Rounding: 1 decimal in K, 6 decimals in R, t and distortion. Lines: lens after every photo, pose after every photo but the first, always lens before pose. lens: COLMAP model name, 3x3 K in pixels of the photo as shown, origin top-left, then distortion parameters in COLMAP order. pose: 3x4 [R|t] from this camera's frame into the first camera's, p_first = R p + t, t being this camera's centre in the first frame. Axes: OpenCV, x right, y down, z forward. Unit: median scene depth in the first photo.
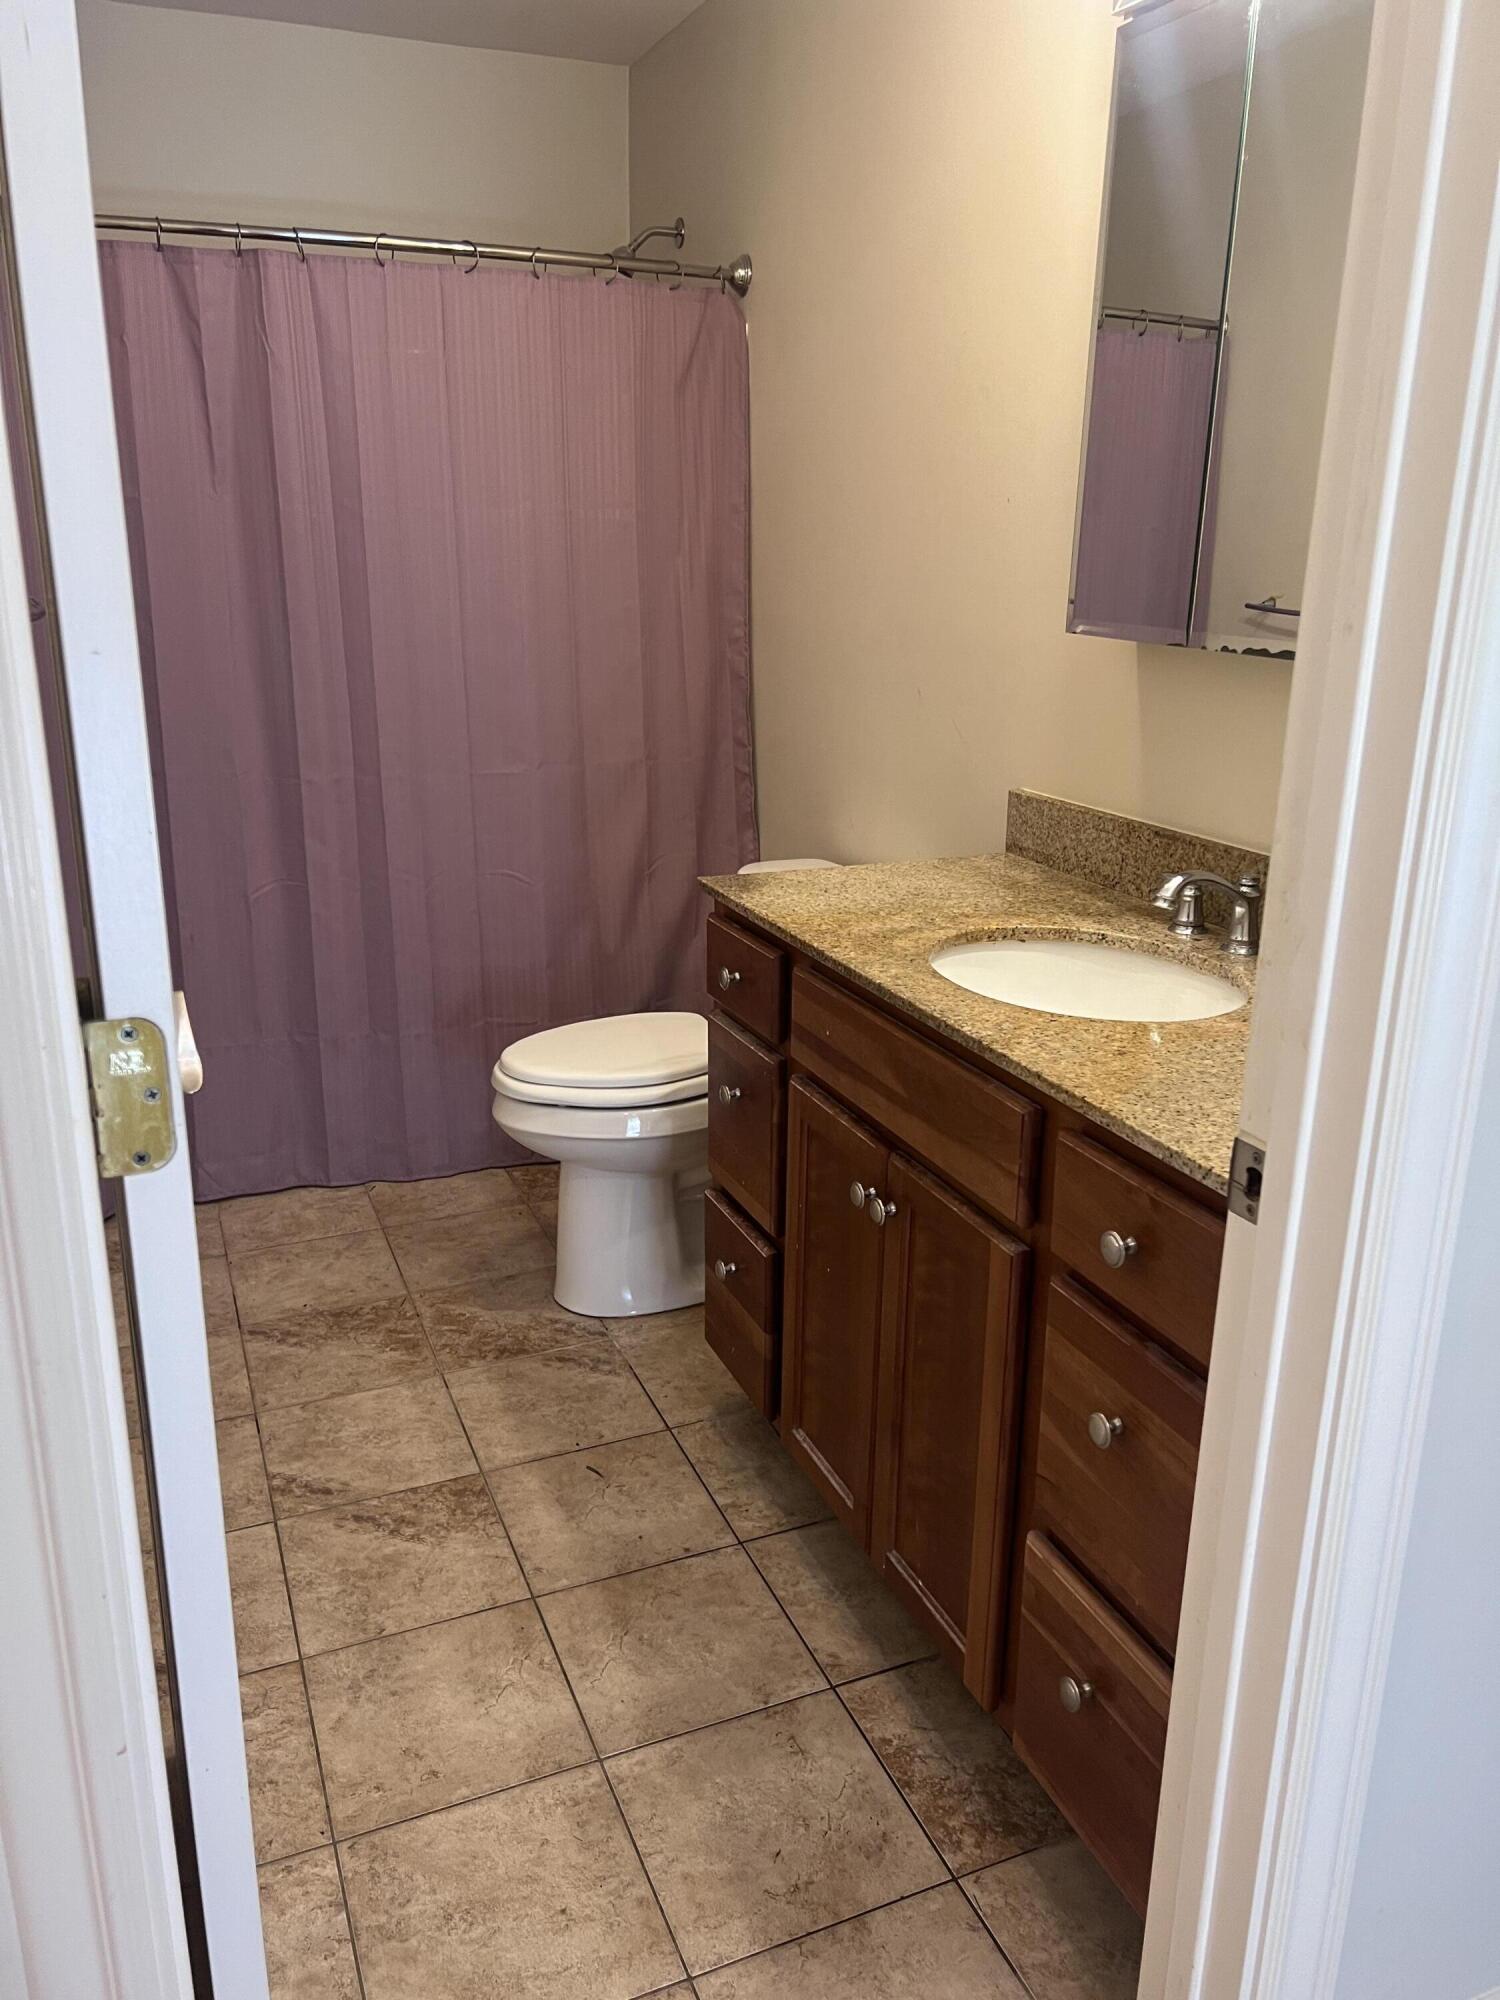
lens RADIAL K [[1508.9, 0, 765.3], [0, 1508.9, 978.5], [0, 0, 1]] dist [0.046663, -0.051349]
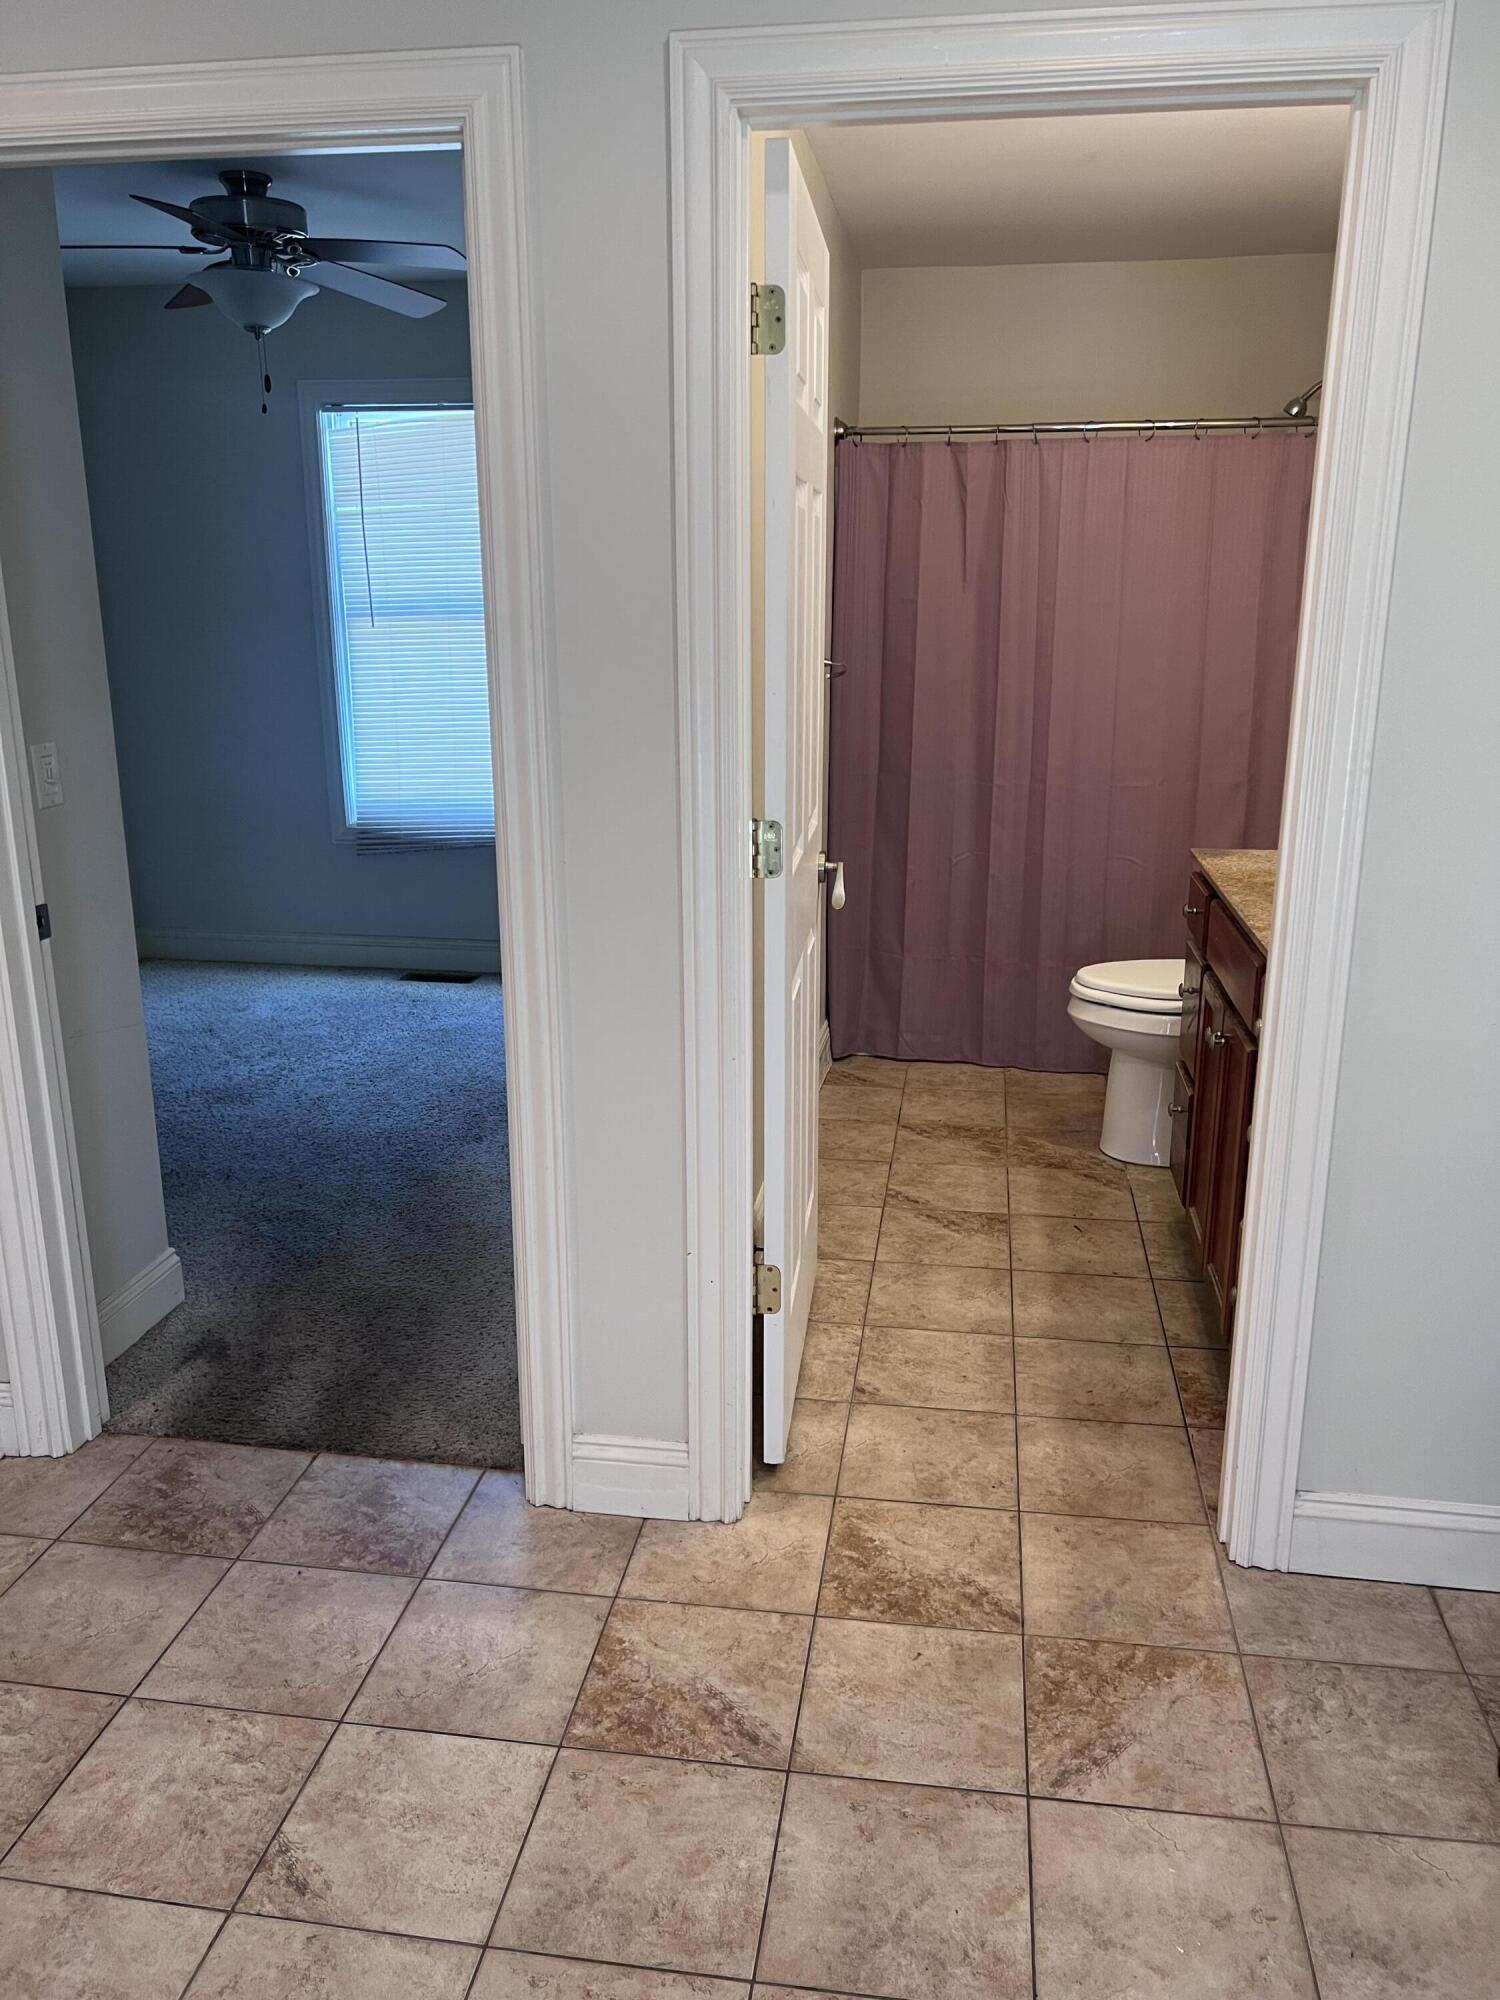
lens RADIAL K [[1508.9, 0, 765.3], [0, 1508.9, 978.5], [0, 0, 1]] dist [0.046663, -0.051349]
pose [[0.852781, 0.114773, -0.509501, 0.326767], [-0.133150, 0.991096, 0.000399, 0.101262], [0.505010, 0.067500, 0.860470, -0.440689]]
